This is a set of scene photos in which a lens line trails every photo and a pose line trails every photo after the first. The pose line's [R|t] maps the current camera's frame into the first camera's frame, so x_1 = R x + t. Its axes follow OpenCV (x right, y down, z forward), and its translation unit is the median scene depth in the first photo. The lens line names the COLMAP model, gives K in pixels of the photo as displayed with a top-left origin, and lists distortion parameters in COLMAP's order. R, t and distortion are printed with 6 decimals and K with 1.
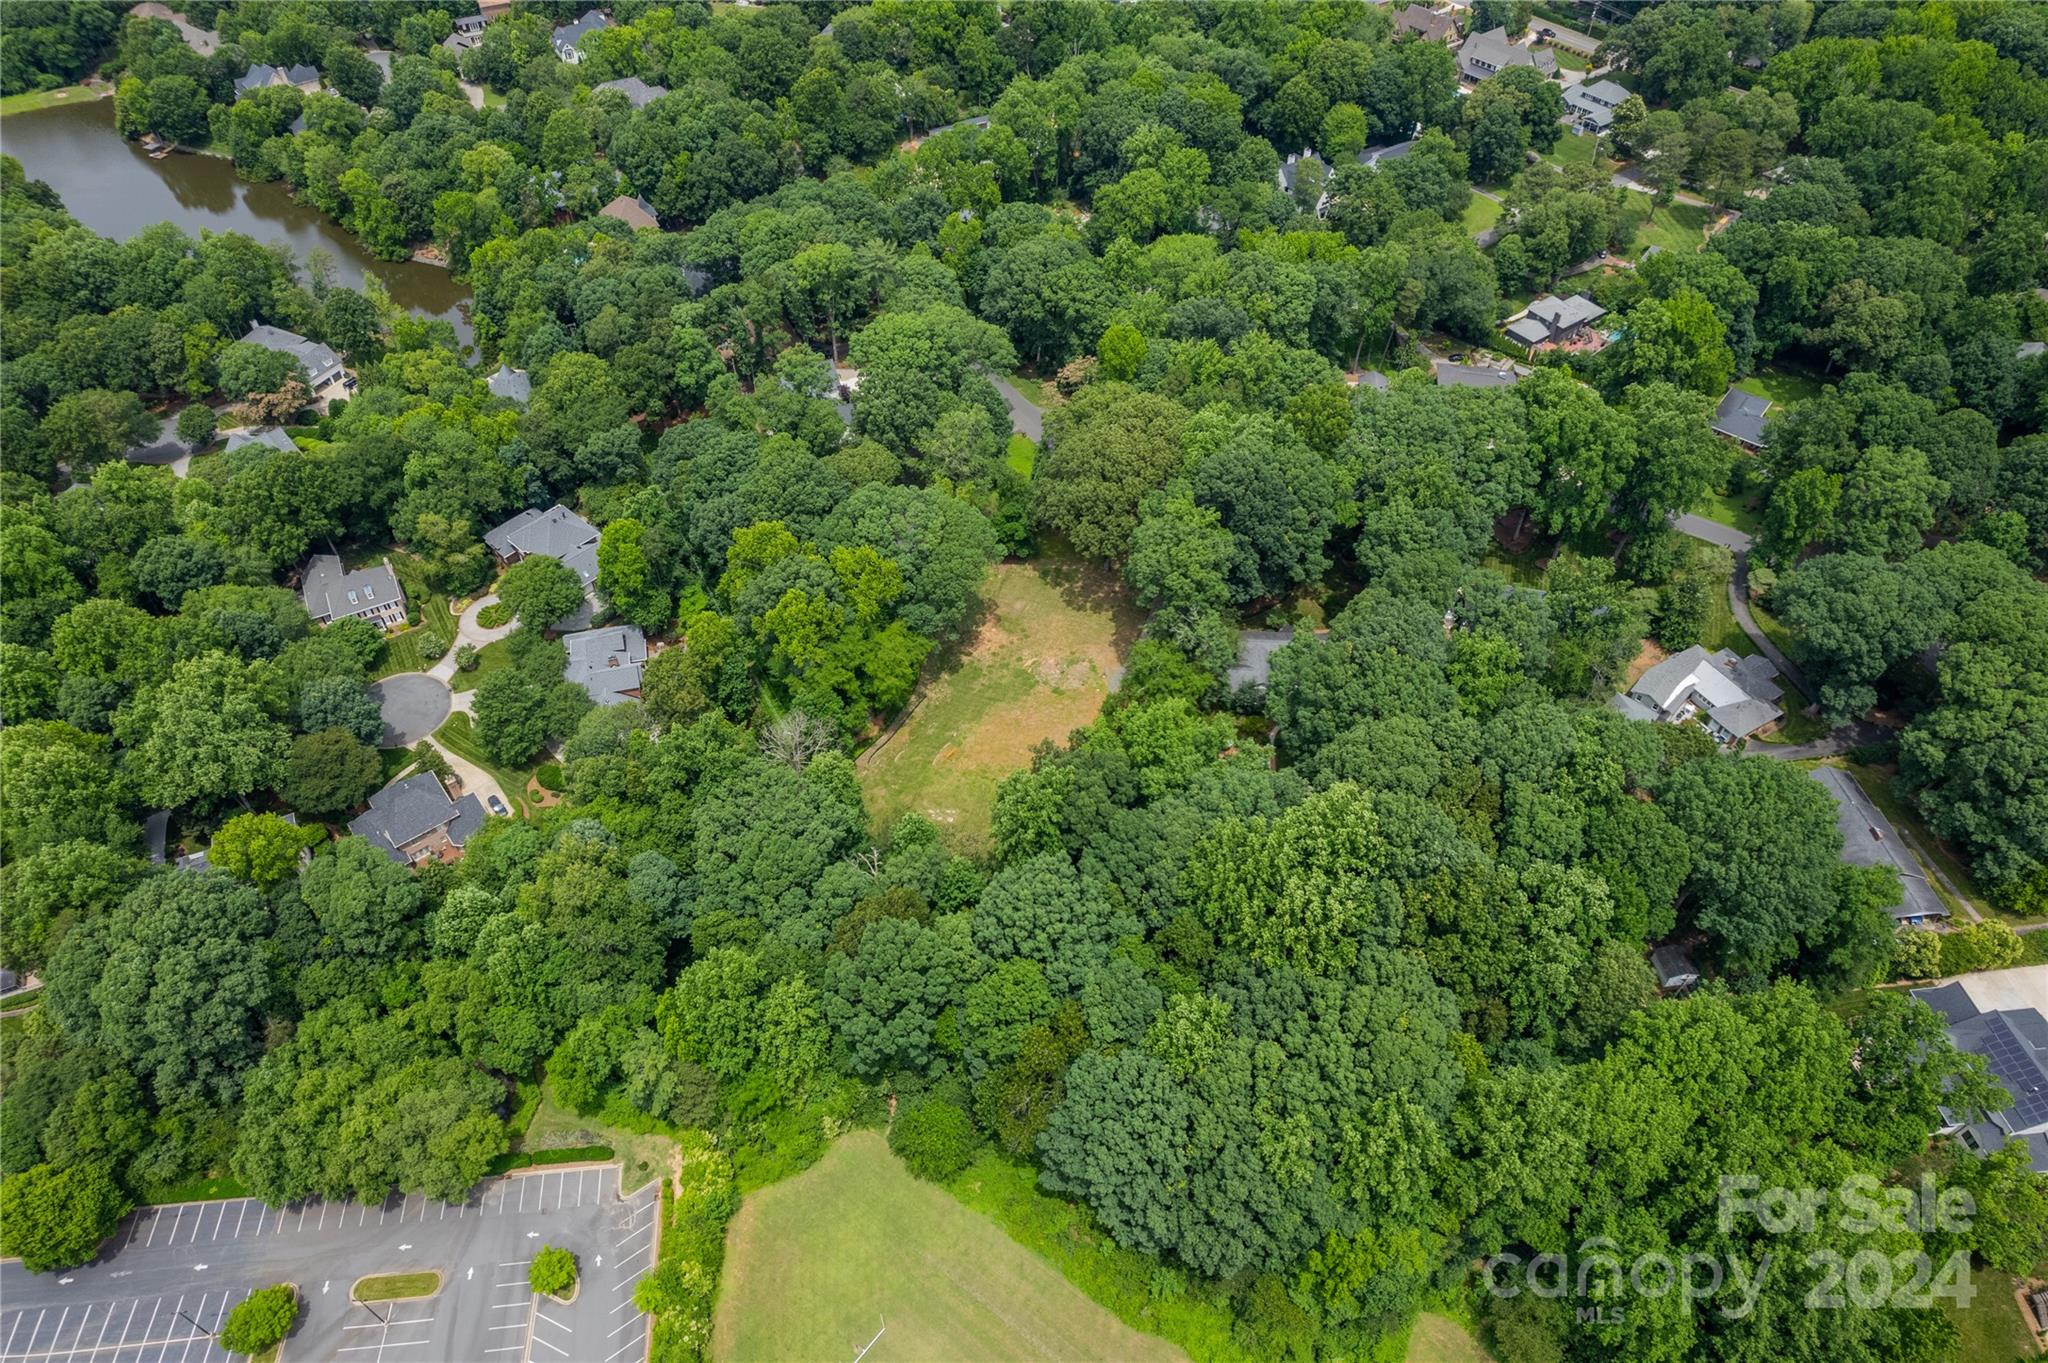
lens RADIAL K [[1314.1, 0, 1023.4], [0, 1314.1, 688.7], [0, 0, 1]] dist [-0.083337, 0.076906]
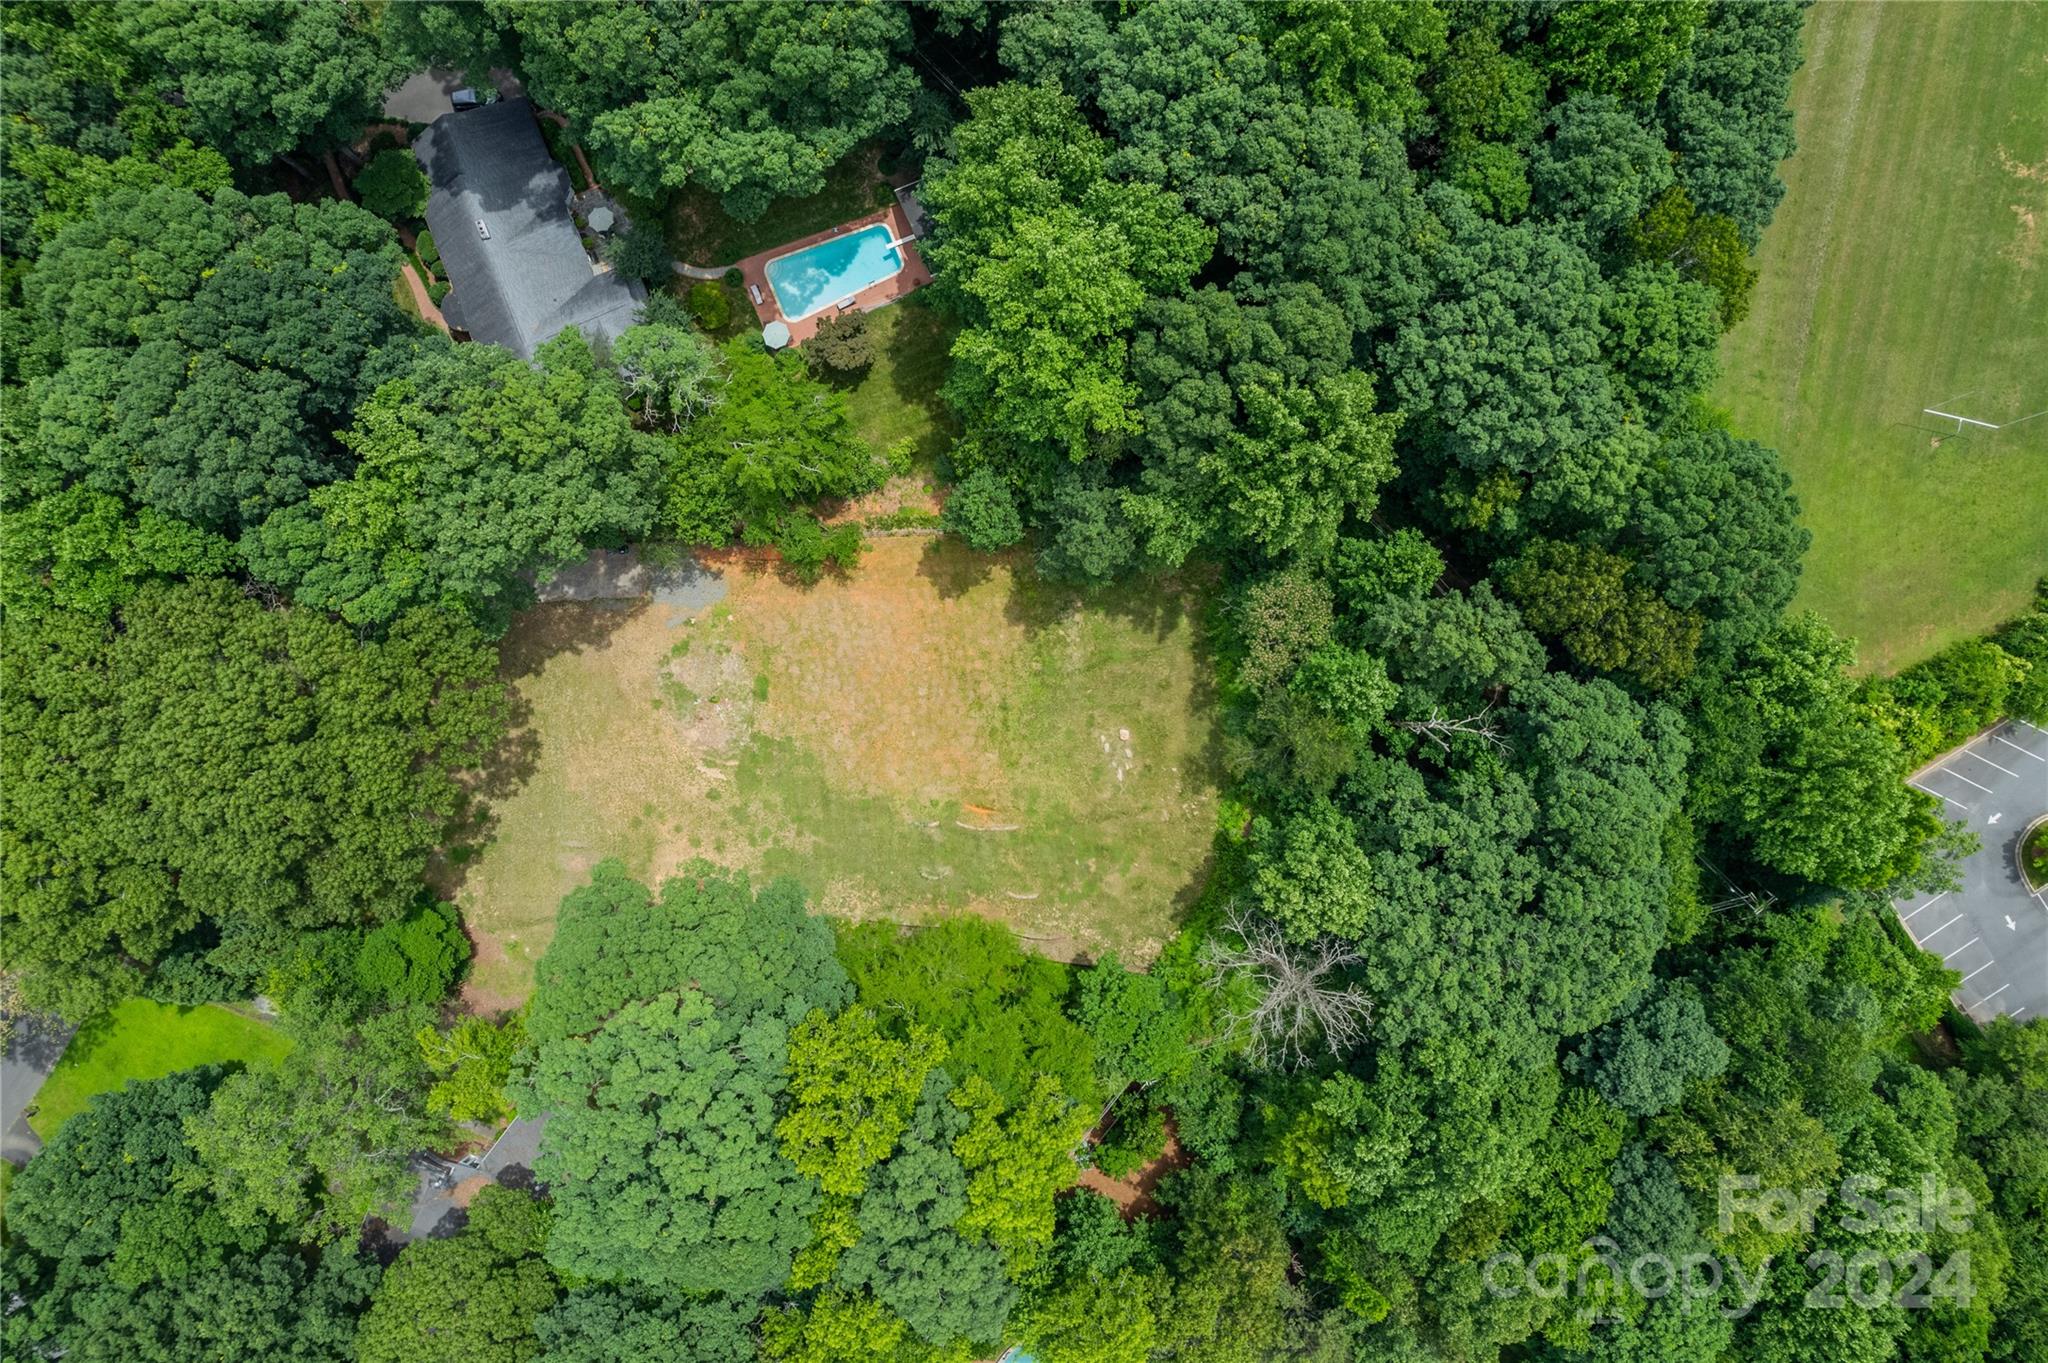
lens RADIAL K [[1314.1, 0, 1023.4], [0, 1314.1, 688.7], [0, 0, 1]] dist [-0.083337, 0.076906]
pose [[-0.431945, -0.901312, 0.032568, -0.030638], [0.655162, -0.288754, 0.698129, -0.257216], [-0.619827, 0.322891, 0.715231, 0.503542]]
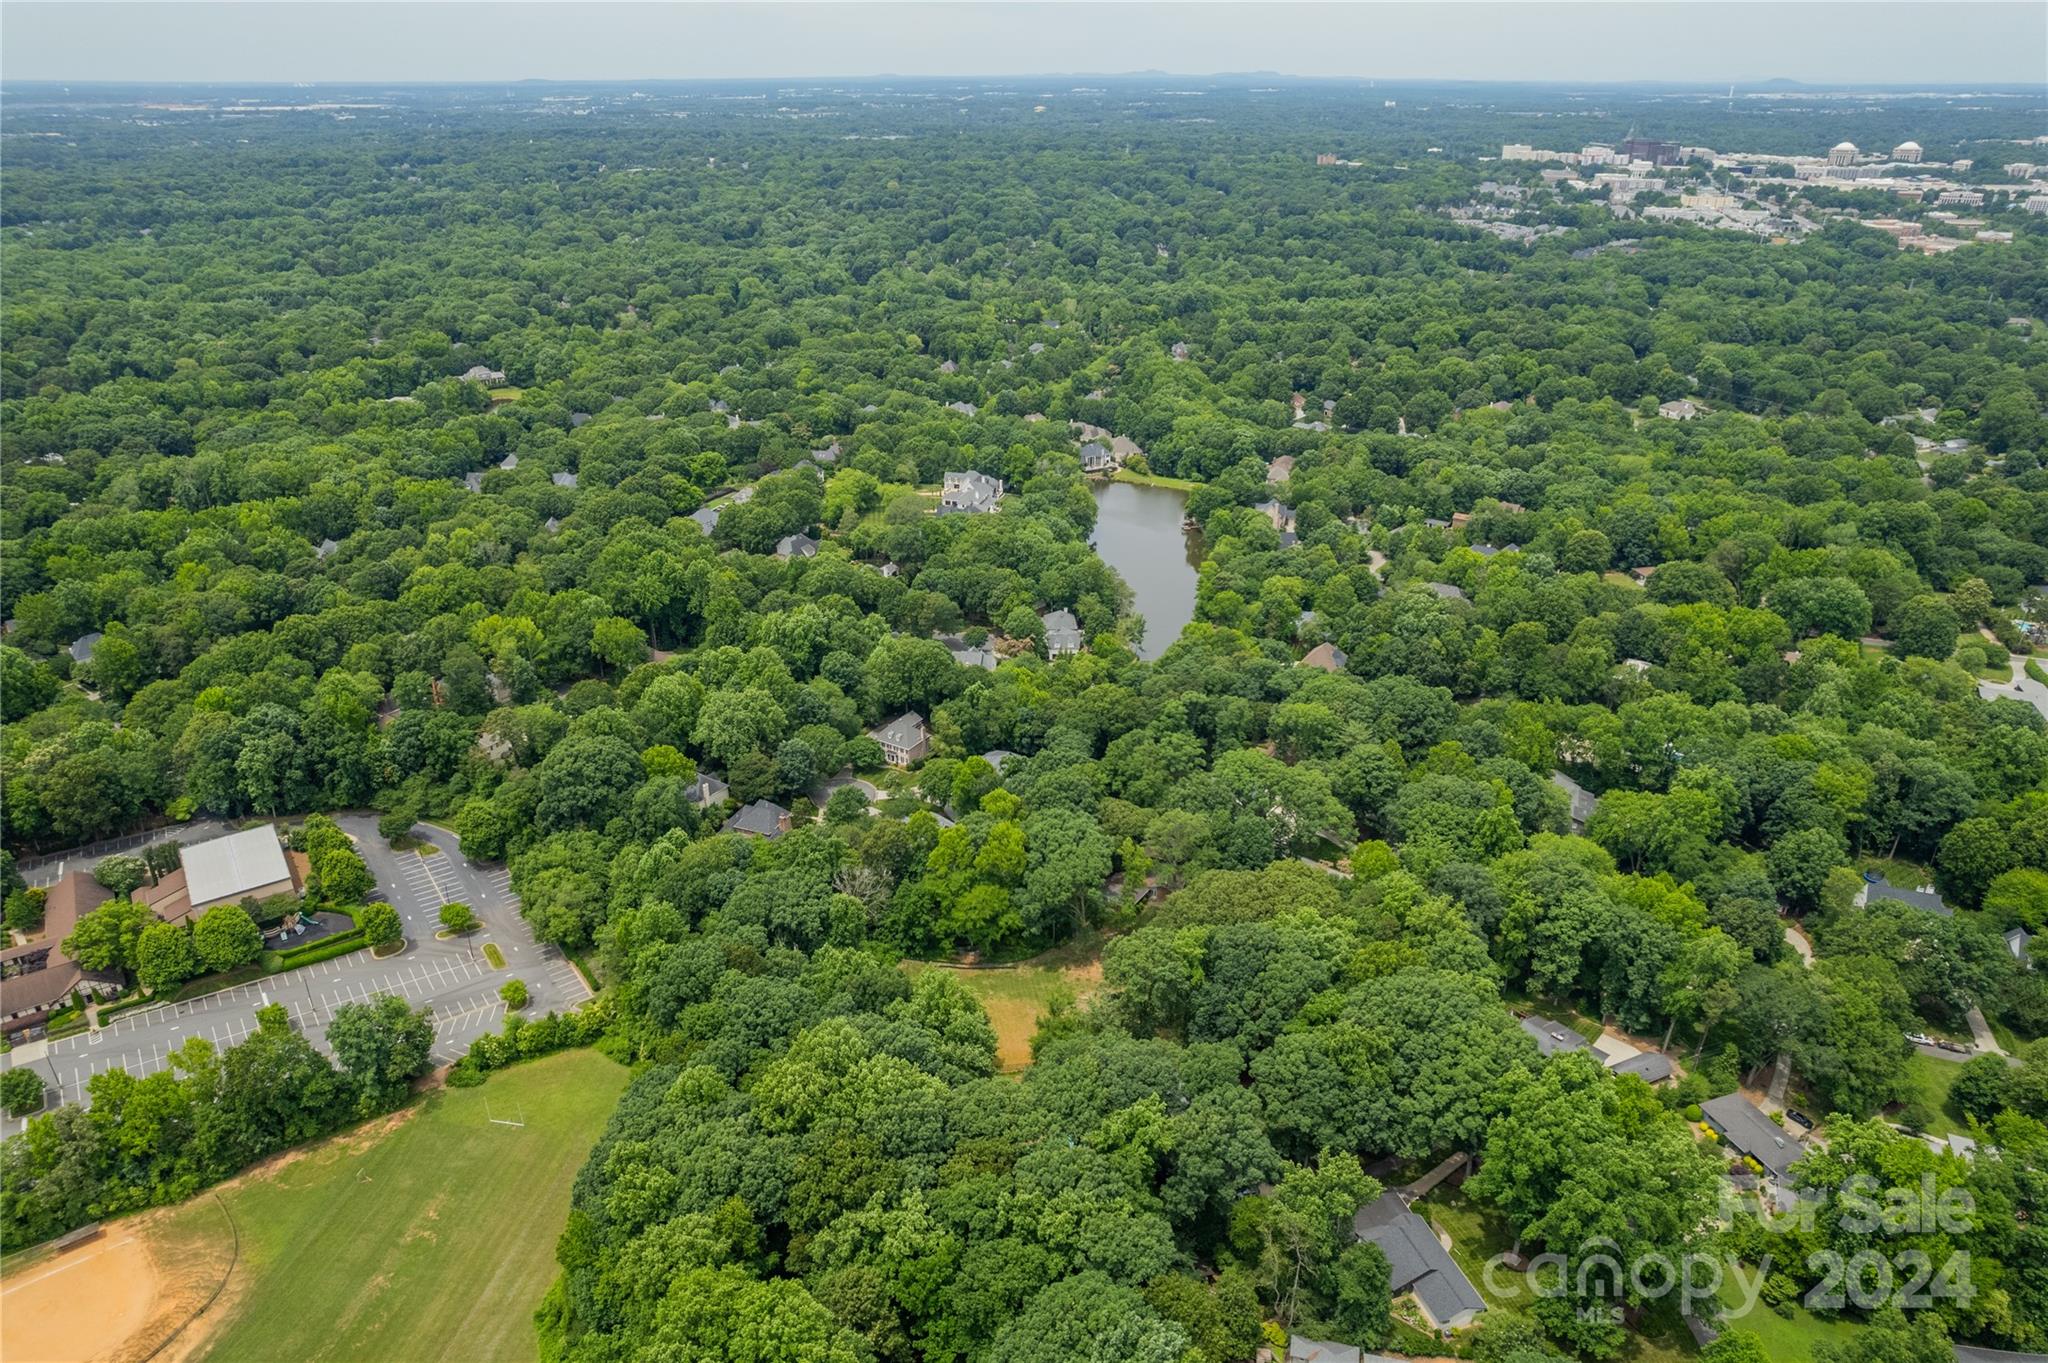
lens RADIAL K [[1314.1, 0, 1023.4], [0, 1314.1, 688.7], [0, 0, 1]] dist [-0.083337, 0.076906]
pose [[0.503293, 0.371237, -0.780307, 0.735806], [-0.631360, 0.774522, -0.038739, -0.143377], [0.589983, 0.512152, 0.624196, 0.062947]]
